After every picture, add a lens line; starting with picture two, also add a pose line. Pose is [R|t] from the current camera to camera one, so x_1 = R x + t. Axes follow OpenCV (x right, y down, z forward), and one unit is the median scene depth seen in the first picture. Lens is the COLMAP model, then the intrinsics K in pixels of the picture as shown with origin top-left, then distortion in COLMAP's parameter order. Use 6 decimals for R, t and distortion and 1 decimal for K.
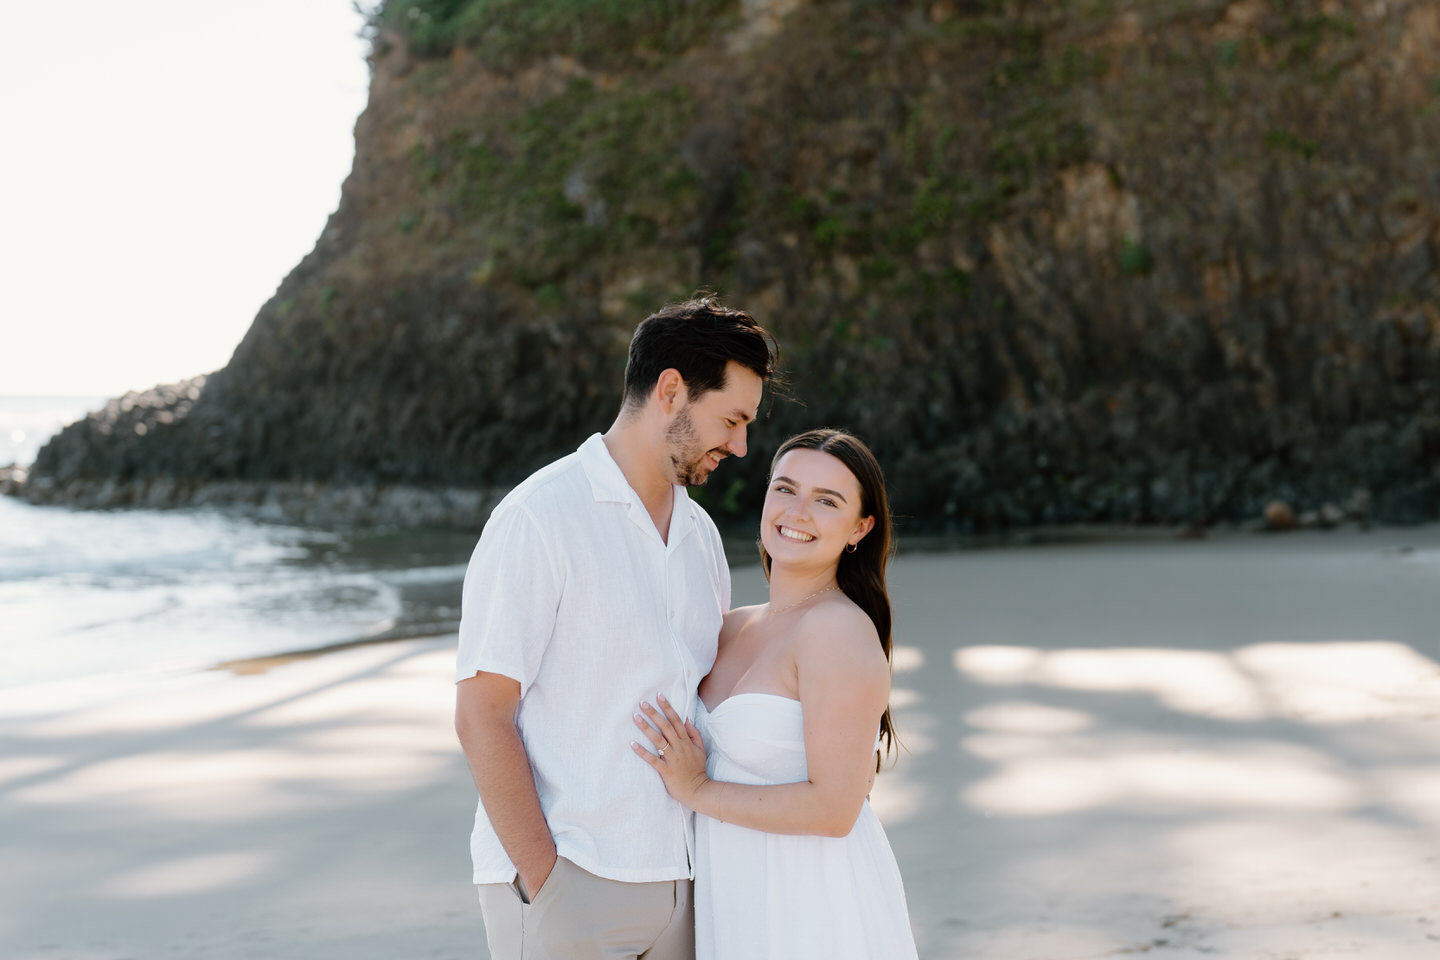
lens RADIAL K [[1996.3, 0, 772.6], [0, 1996.3, 481.8], [0, 0, 1]] dist [-0.012069, 0.042805]
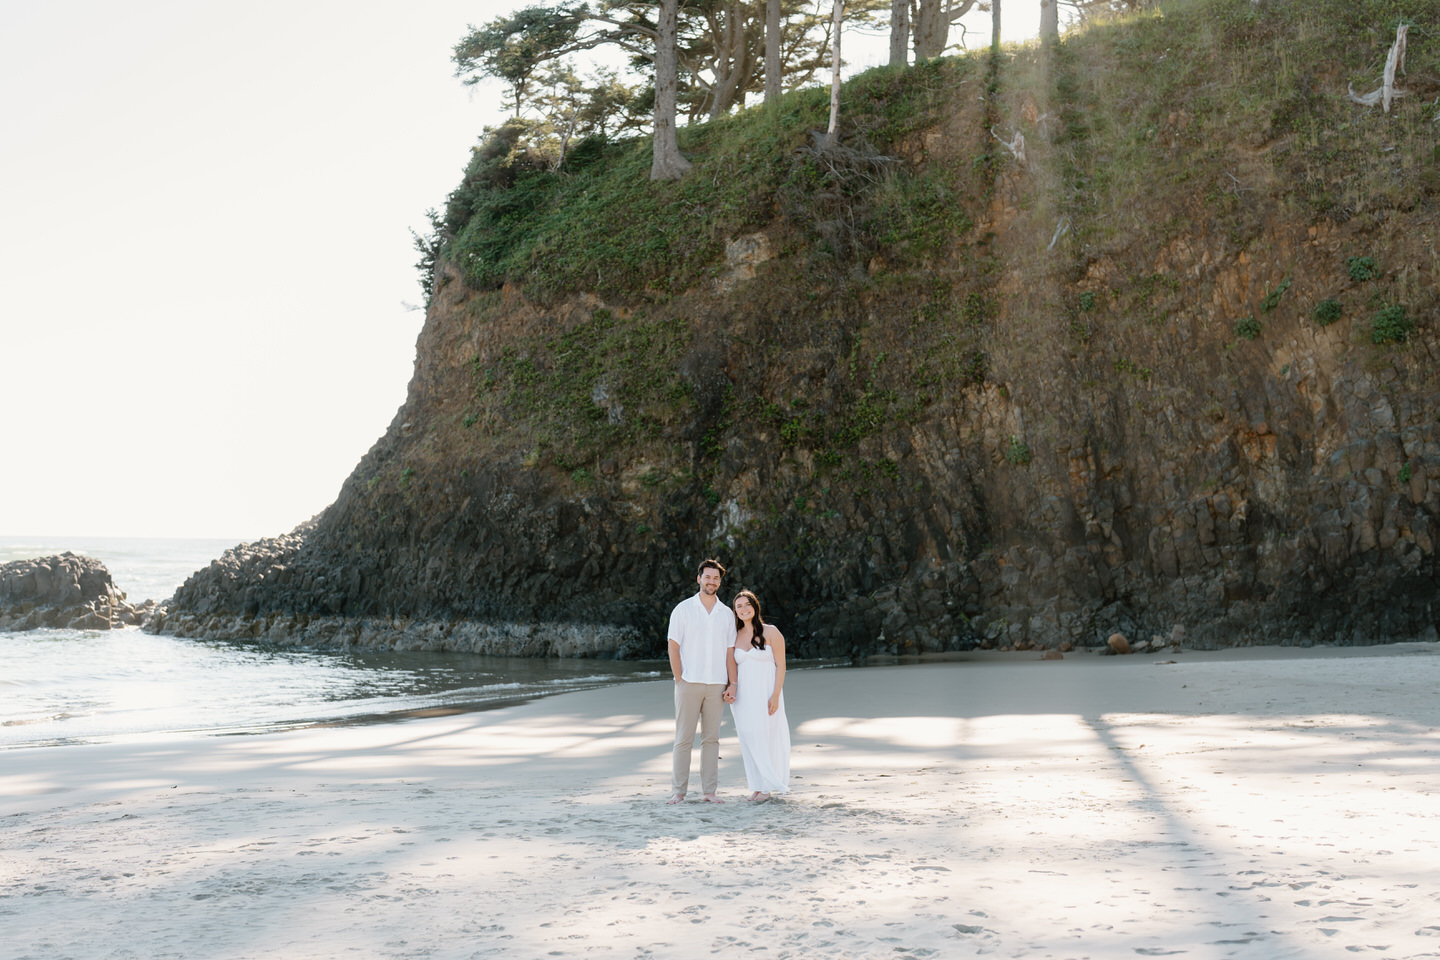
lens RADIAL K [[1979.4, 0, 718.7], [0, 1979.4, 461.6], [0, 0, 1]] dist [-0.013856, 0.014206]
pose [[0.999978, 0.002691, -0.006015, -0.012637], [-0.003175, 0.996634, -0.081914, 0.004054], [0.005775, 0.081932, 0.996621, -0.315298]]
